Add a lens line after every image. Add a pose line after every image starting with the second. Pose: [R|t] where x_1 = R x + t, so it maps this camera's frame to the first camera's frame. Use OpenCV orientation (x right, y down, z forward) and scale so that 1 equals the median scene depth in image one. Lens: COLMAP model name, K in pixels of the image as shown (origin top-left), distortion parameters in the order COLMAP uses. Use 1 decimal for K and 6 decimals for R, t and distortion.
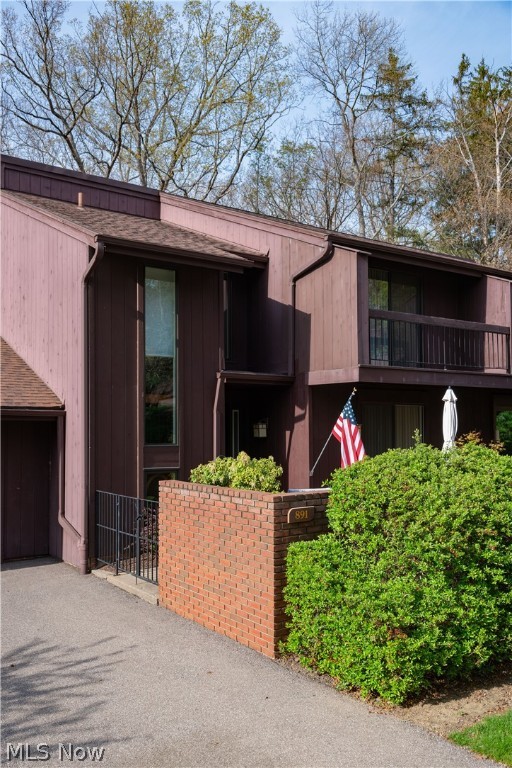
lens RADIAL K [[654.3, 0, 220.0], [0, 654.3, 394.6], [0, 0, 1]] dist [0.002628, -0.010523]
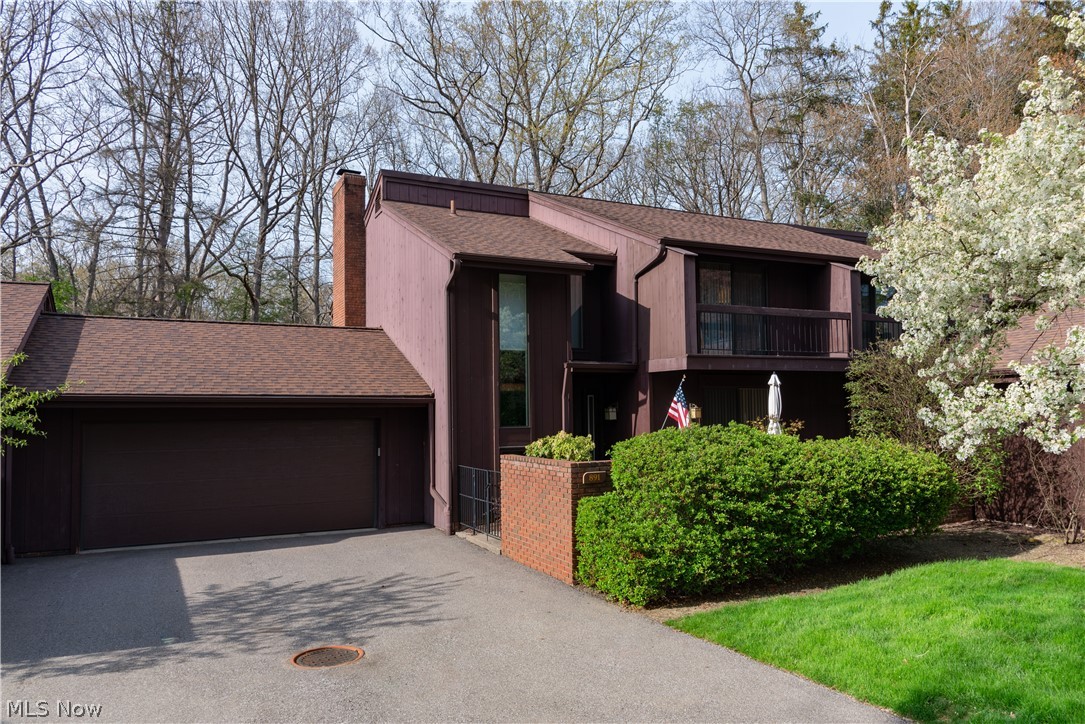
lens RADIAL K [[753.5, 0, 542.5], [0, 753.5, 362.0], [0, 0, 1]] dist [0.000818, -0.000496]
pose [[0.990186, -0.020013, -0.138317, 0.140828], [0.017818, 0.999695, -0.017090, -0.014122], [0.138617, 0.014457, 0.990241, -0.306893]]
